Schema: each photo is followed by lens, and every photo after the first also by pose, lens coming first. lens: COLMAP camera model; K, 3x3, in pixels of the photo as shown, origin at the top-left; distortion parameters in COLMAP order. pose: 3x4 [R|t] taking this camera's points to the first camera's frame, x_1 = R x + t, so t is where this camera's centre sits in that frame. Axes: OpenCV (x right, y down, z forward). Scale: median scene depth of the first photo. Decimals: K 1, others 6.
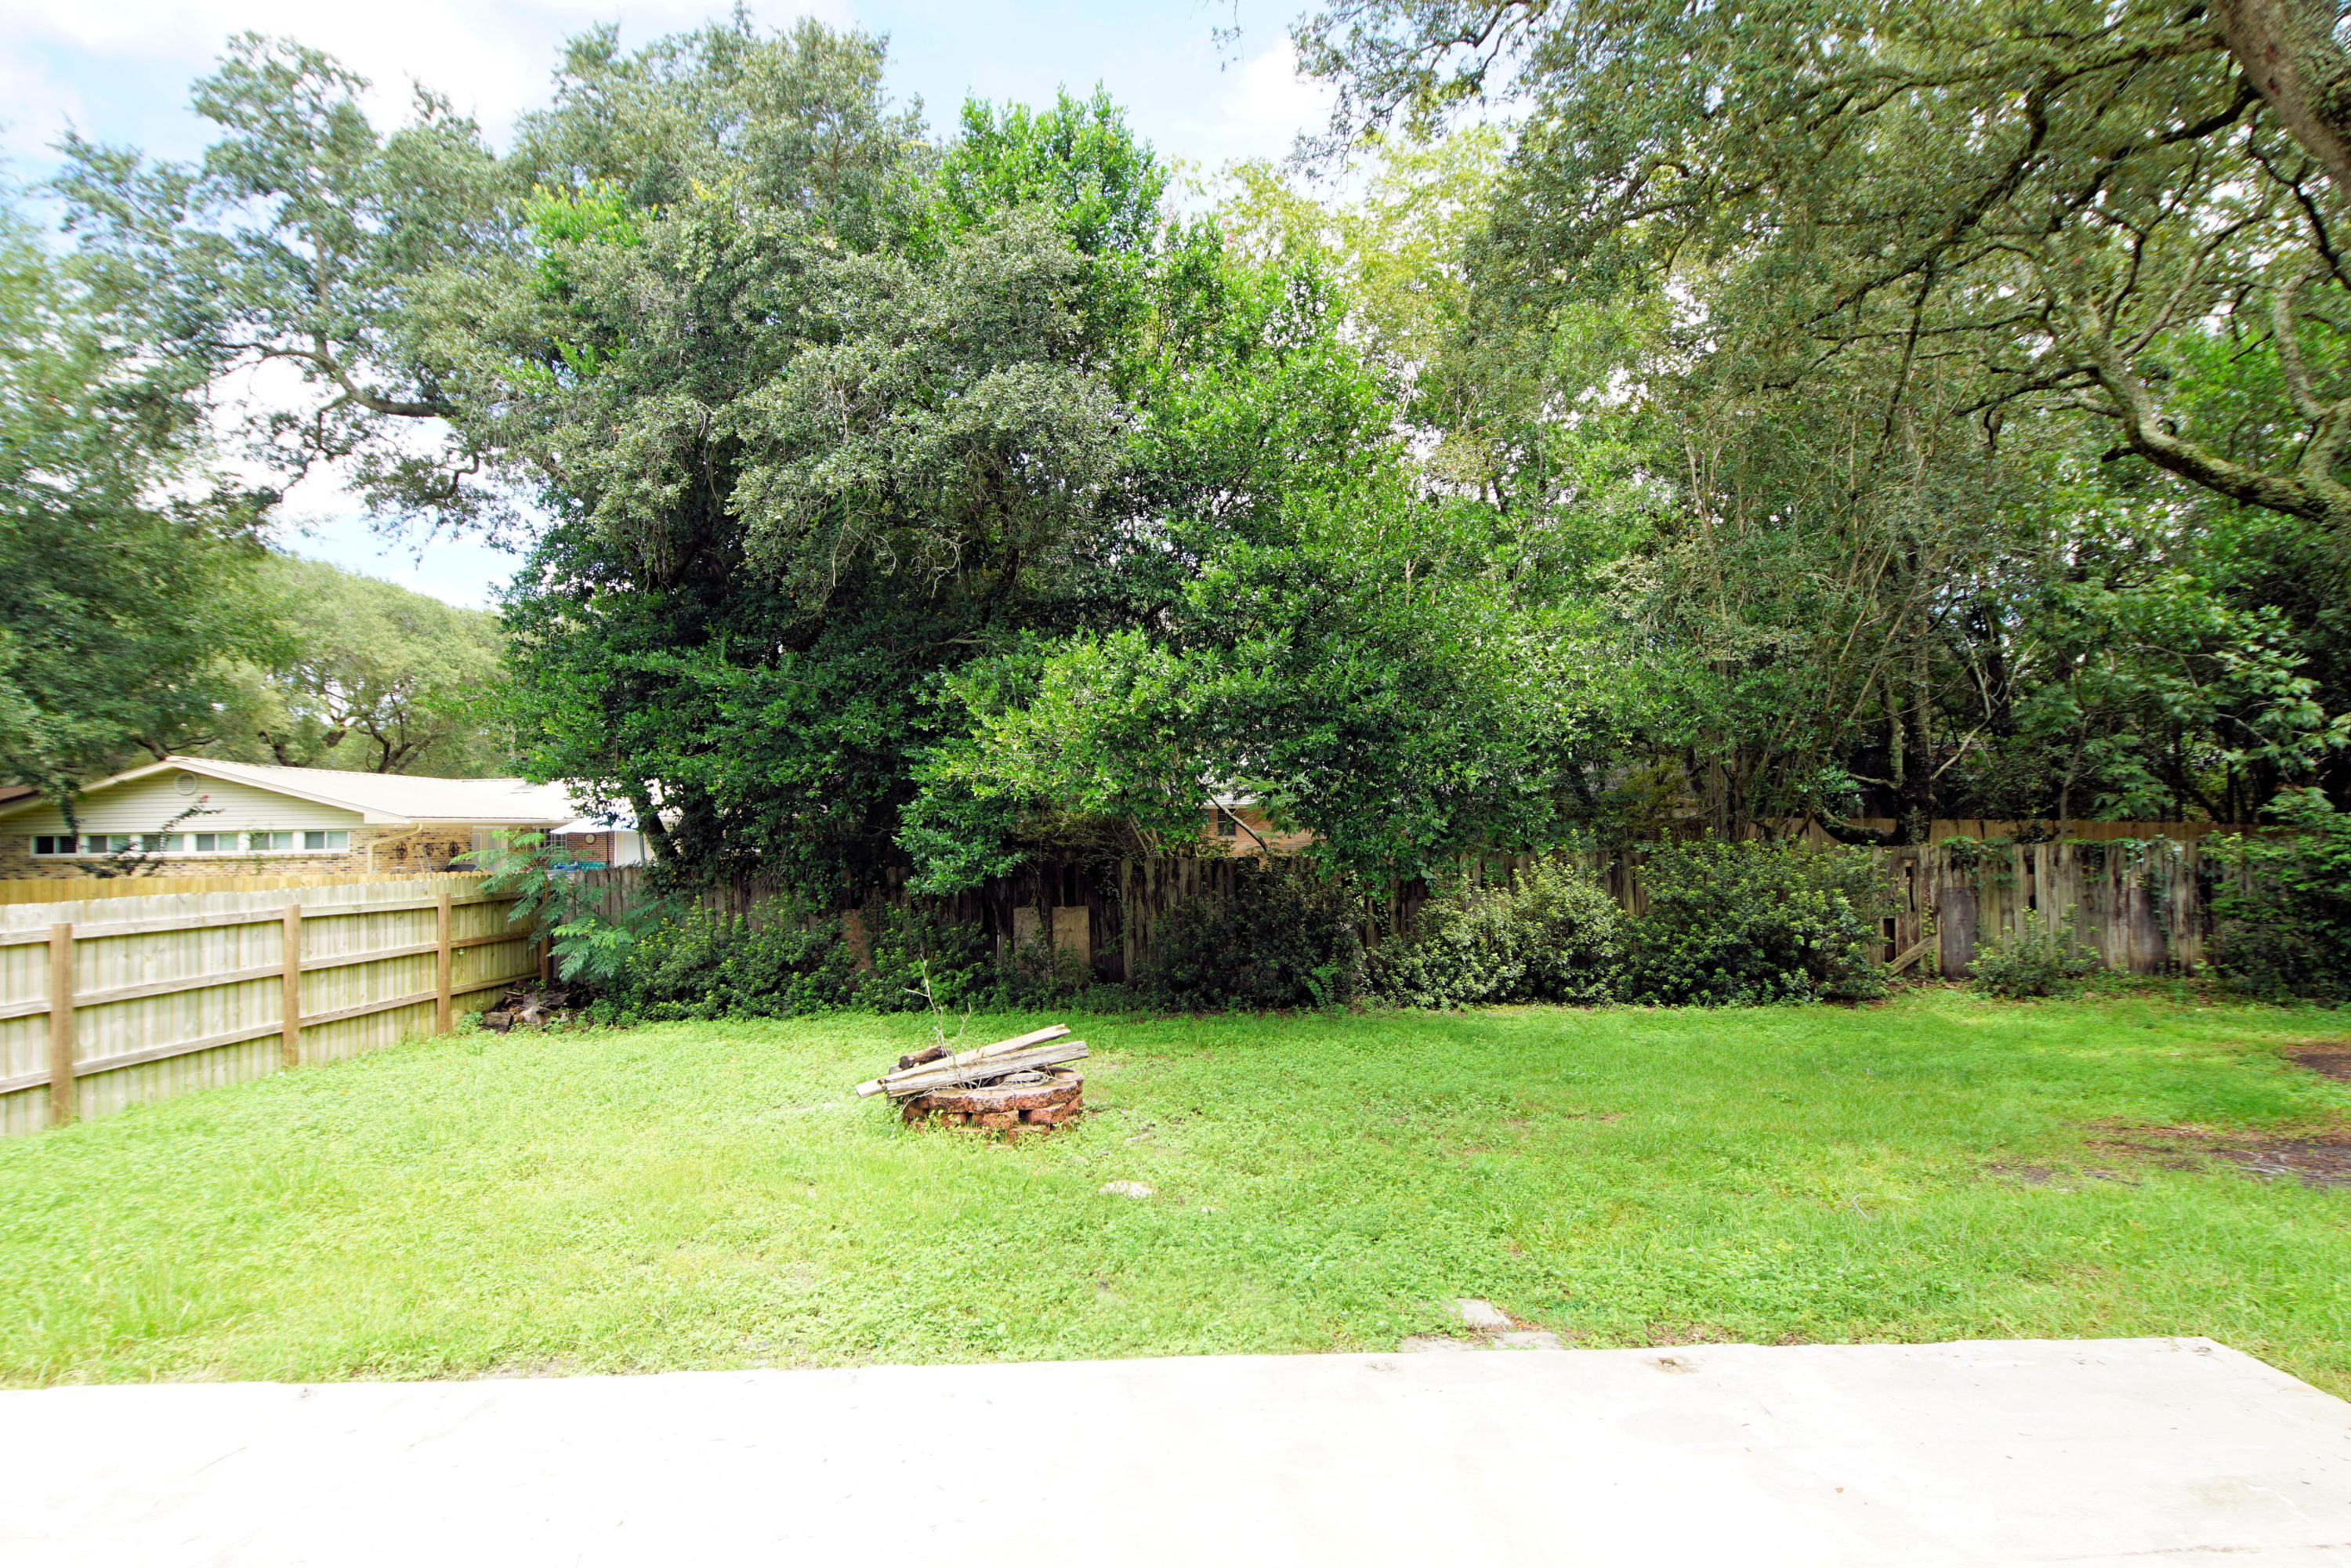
lens RADIAL K [[1264.4, 0, 1175.5], [0, 1264.4, 784.0], [0, 0, 1]] dist [0.025554, -0.000099]
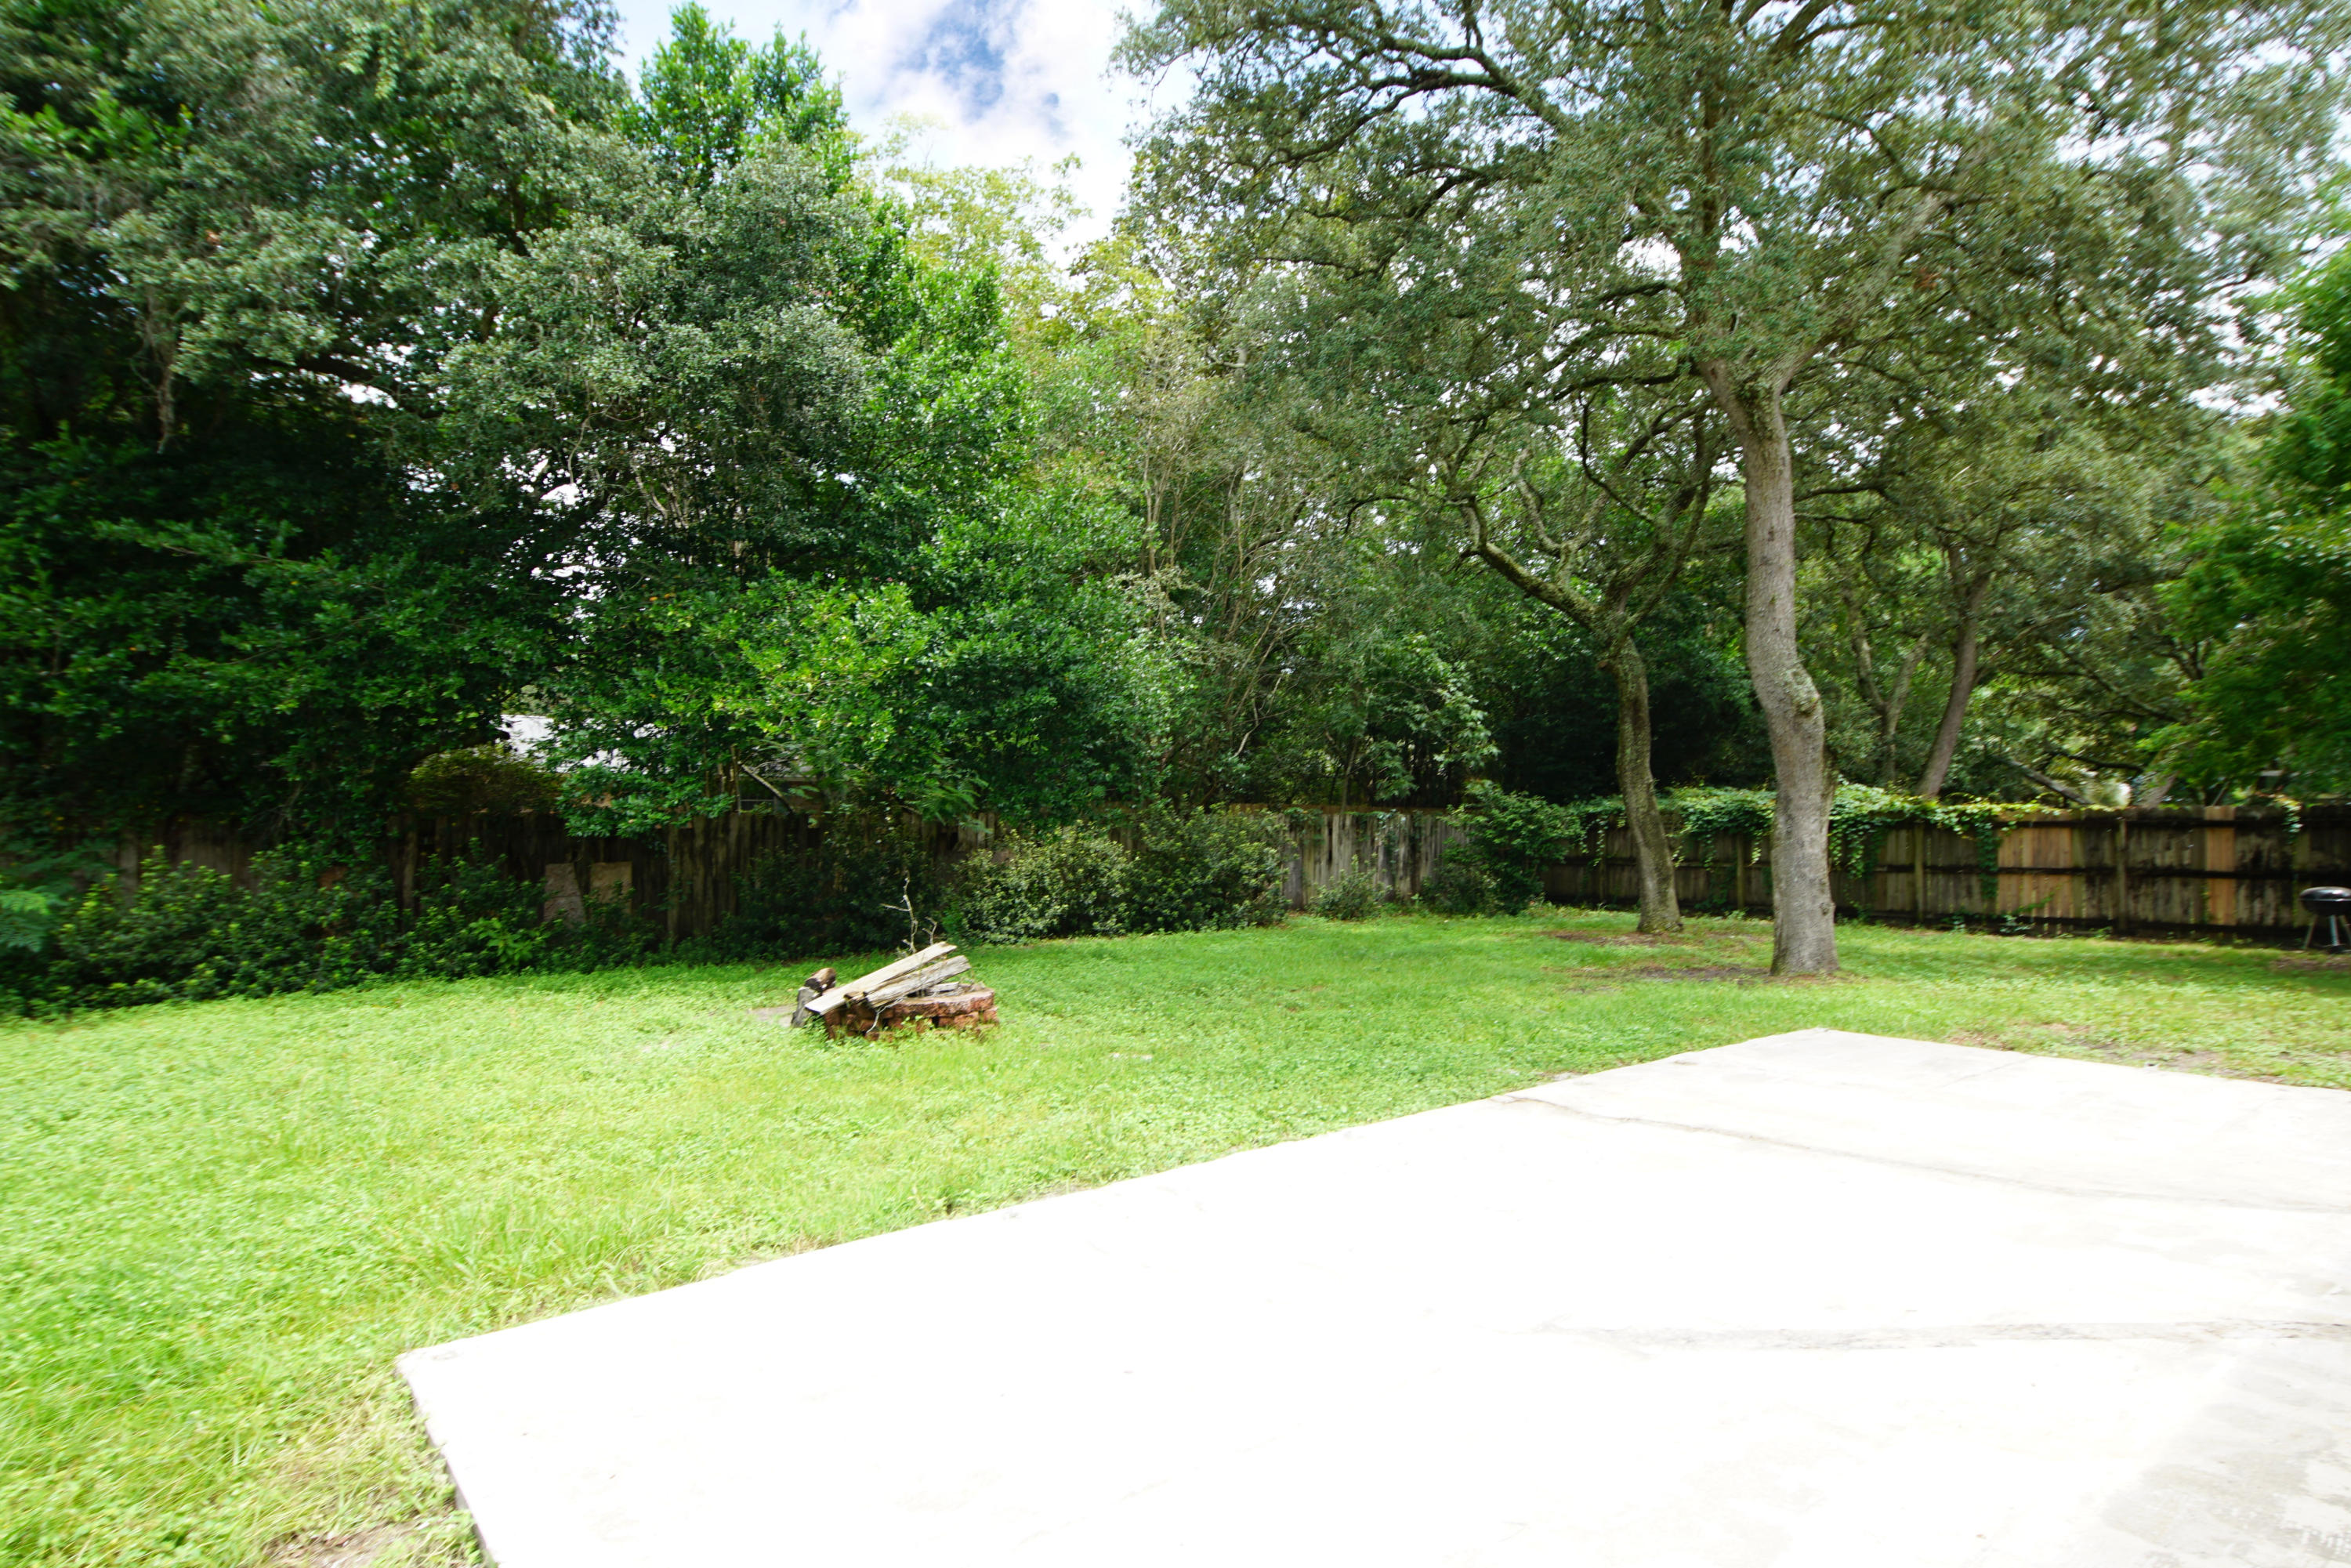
lens RADIAL K [[1289.9, 0, 1108.9], [0, 1289.9, 791.5], [0, 0, 1]] dist [0.063925, -0.000025]
pose [[0.792130, 0.032844, 0.609468, -0.432149], [-0.038221, 0.999261, -0.004174, 0.039854], [-0.609154, -0.019988, 0.792800, 0.016203]]
